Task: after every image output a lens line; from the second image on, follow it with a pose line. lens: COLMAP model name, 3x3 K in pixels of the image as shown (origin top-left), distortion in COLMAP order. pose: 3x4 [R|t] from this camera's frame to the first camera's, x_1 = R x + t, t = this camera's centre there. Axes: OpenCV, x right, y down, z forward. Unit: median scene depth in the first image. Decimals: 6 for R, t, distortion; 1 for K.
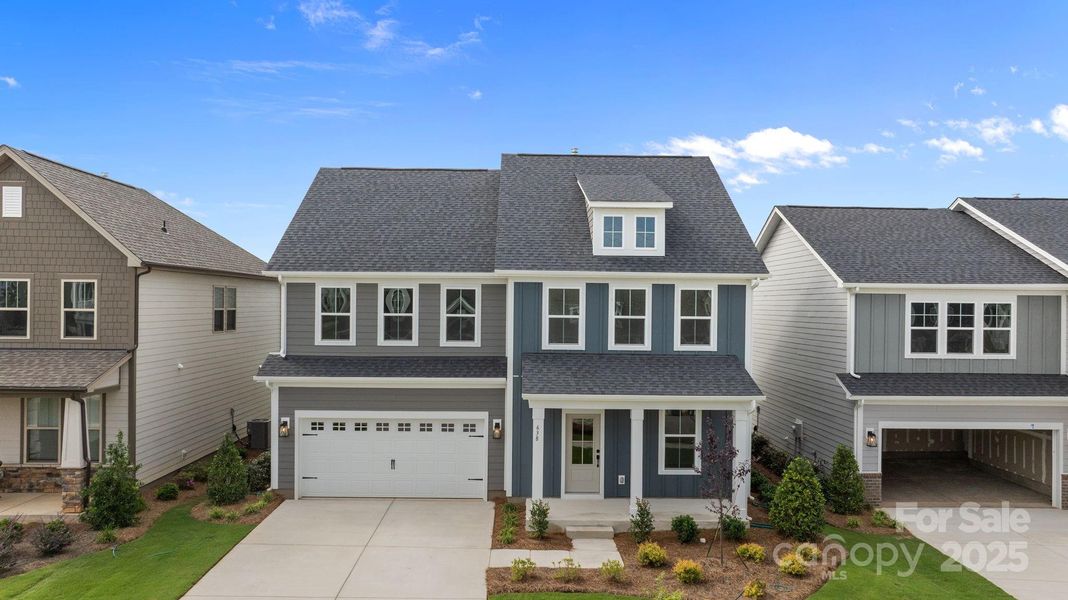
lens RADIAL K [[752.1, 0, 534.3], [0, 752.1, 314.8], [0, 0, 1]] dist [-0.012039, -0.002601]
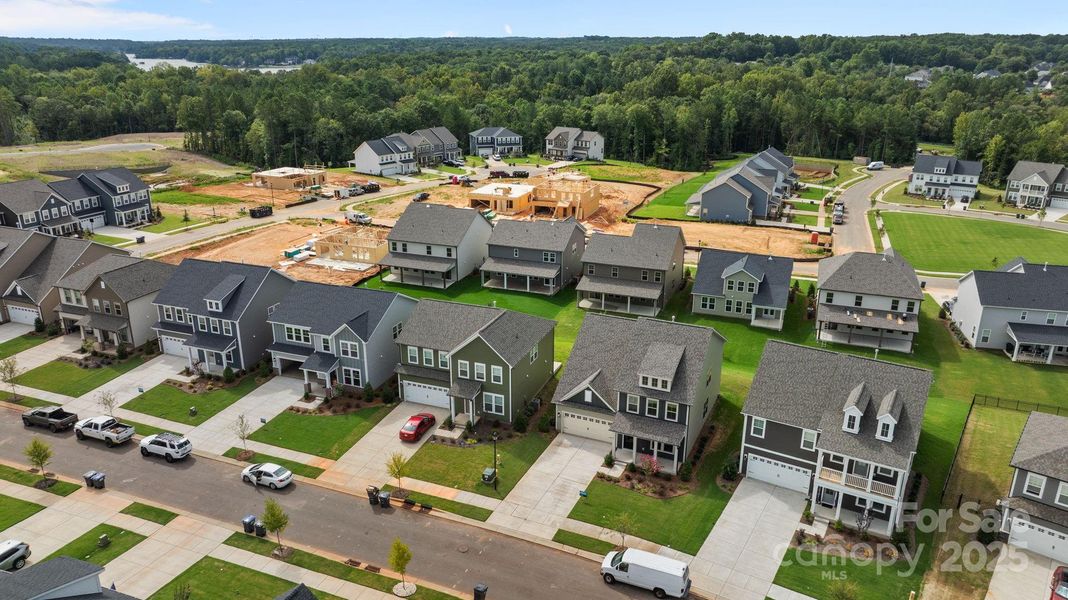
lens RADIAL K [[749.7, 0, 535.5], [0, 749.7, 305.7], [0, 0, 1]] dist [-0.008683, -0.005814]
pose [[0.929522, 0.117025, -0.349707, 3.175442], [0.000262, 0.948102, 0.317965, -1.403939], [0.368768, -0.295647, 0.881251, -1.953601]]
